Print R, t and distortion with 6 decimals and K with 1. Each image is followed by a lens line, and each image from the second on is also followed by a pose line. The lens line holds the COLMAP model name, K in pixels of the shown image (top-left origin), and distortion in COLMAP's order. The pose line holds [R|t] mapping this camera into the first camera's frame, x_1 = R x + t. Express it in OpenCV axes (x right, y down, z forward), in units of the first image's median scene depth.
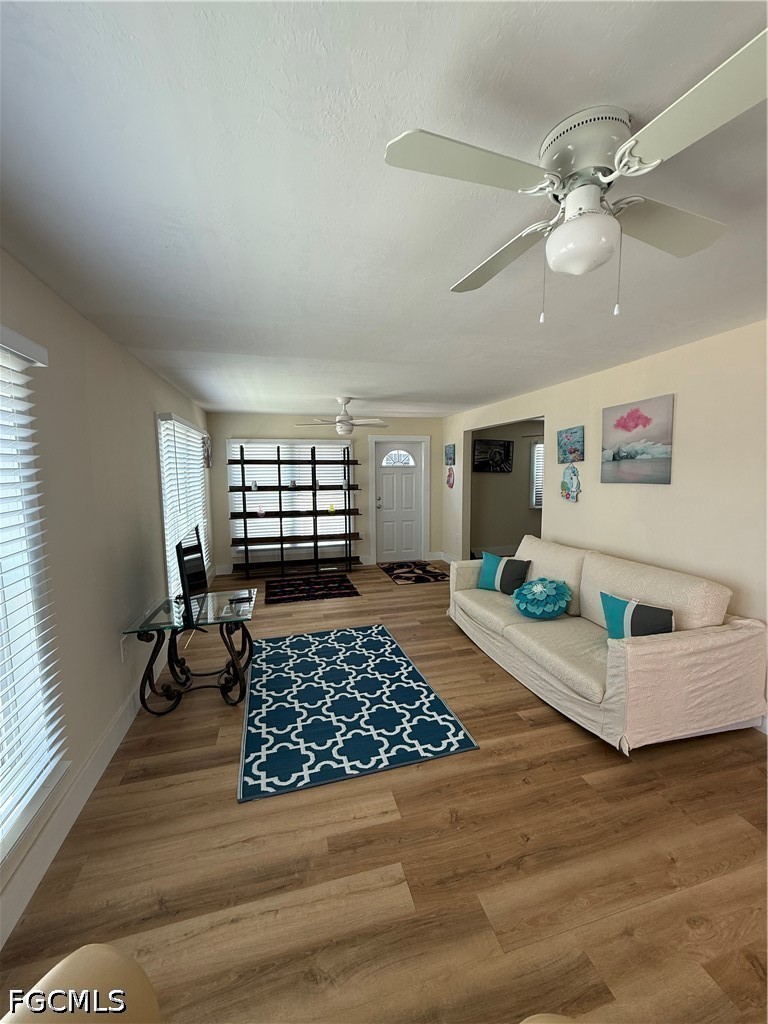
lens RADIAL K [[413.4, 0, 384.6], [0, 413.4, 512.1], [0, 0, 1]] dist [0.001970, -0.000470]
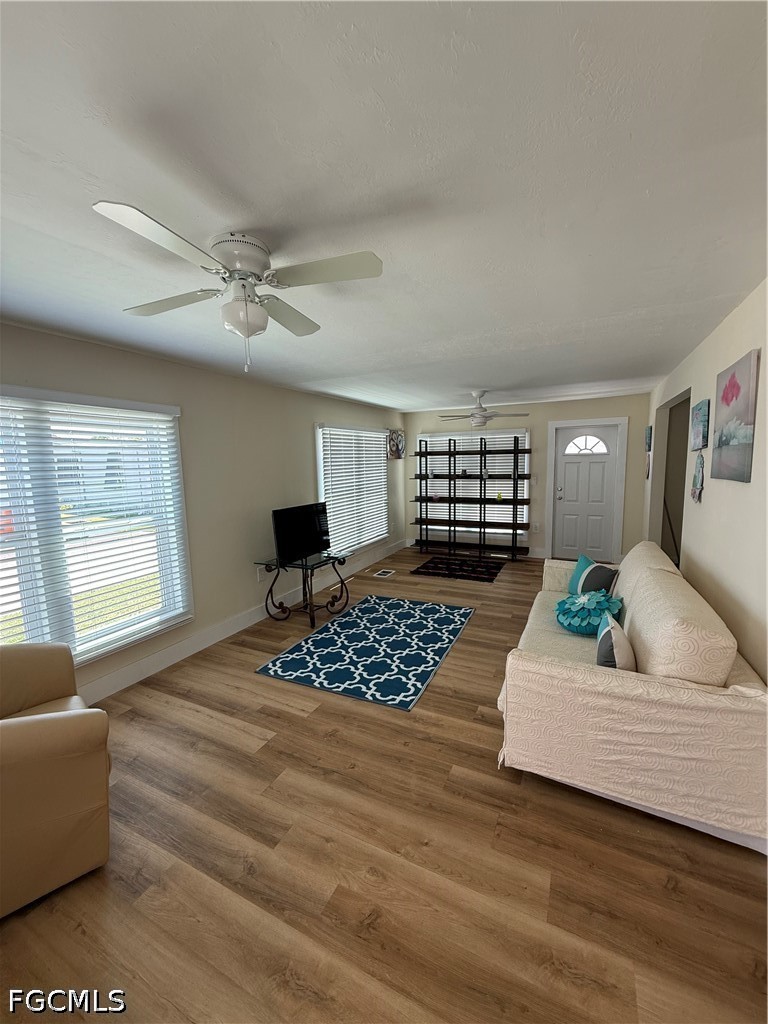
lens RADIAL K [[413.4, 0, 381.5], [0, 413.4, 511.9], [0, 0, 1]] dist [0.001970, -0.000470]
pose [[0.740770, 0.074159, -0.667652, 0.700080], [-0.051561, 0.997233, 0.053559, -0.024451], [0.669777, -0.005250, 0.742544, 0.086953]]
